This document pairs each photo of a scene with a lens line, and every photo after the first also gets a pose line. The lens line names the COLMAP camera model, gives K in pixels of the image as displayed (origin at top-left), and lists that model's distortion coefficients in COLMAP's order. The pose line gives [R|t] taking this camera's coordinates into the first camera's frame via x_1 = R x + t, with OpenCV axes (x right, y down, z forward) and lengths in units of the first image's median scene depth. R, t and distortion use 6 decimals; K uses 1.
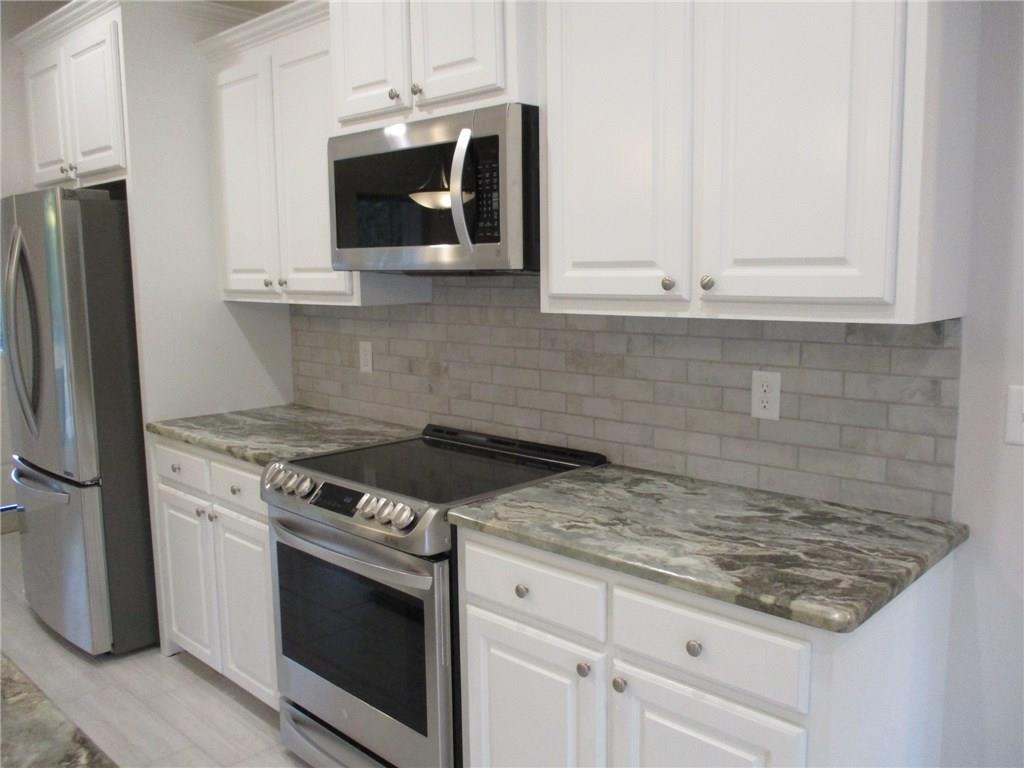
lens RADIAL K [[854.9, 0, 521.1], [0, 854.9, 390.2], [0, 0, 1]] dist [-0.028726, 0.012303]
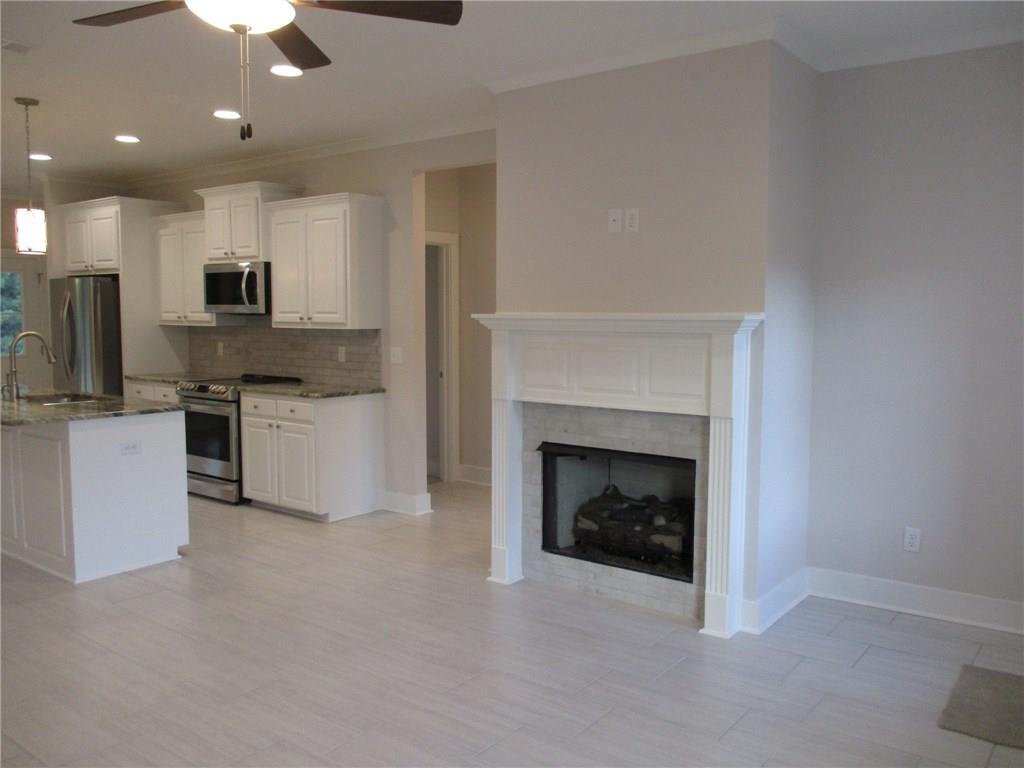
lens RADIAL K [[854.9, 0, 521.1], [0, 854.9, 390.2], [0, 0, 1]] dist [-0.028726, 0.012303]
pose [[0.994223, 0.007908, 0.107043, 0.564256], [-0.002454, 0.998696, -0.050993, 0.277050], [-0.107307, 0.050436, 0.992946, -2.047219]]
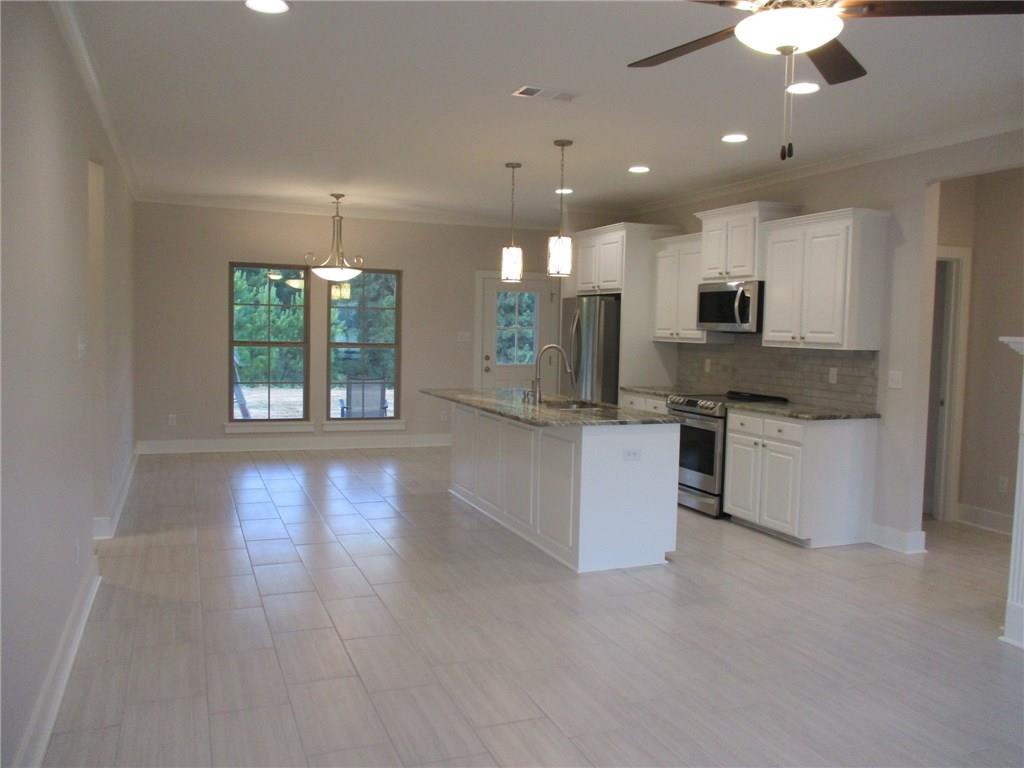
lens RADIAL K [[854.9, 0, 521.1], [0, 854.9, 390.2], [0, 0, 1]] dist [-0.028726, 0.012303]
pose [[0.909667, 0.060769, -0.410869, 0.486511], [-0.088179, 0.994944, -0.048072, 0.279810], [0.405870, 0.079959, 0.910426, -2.054952]]
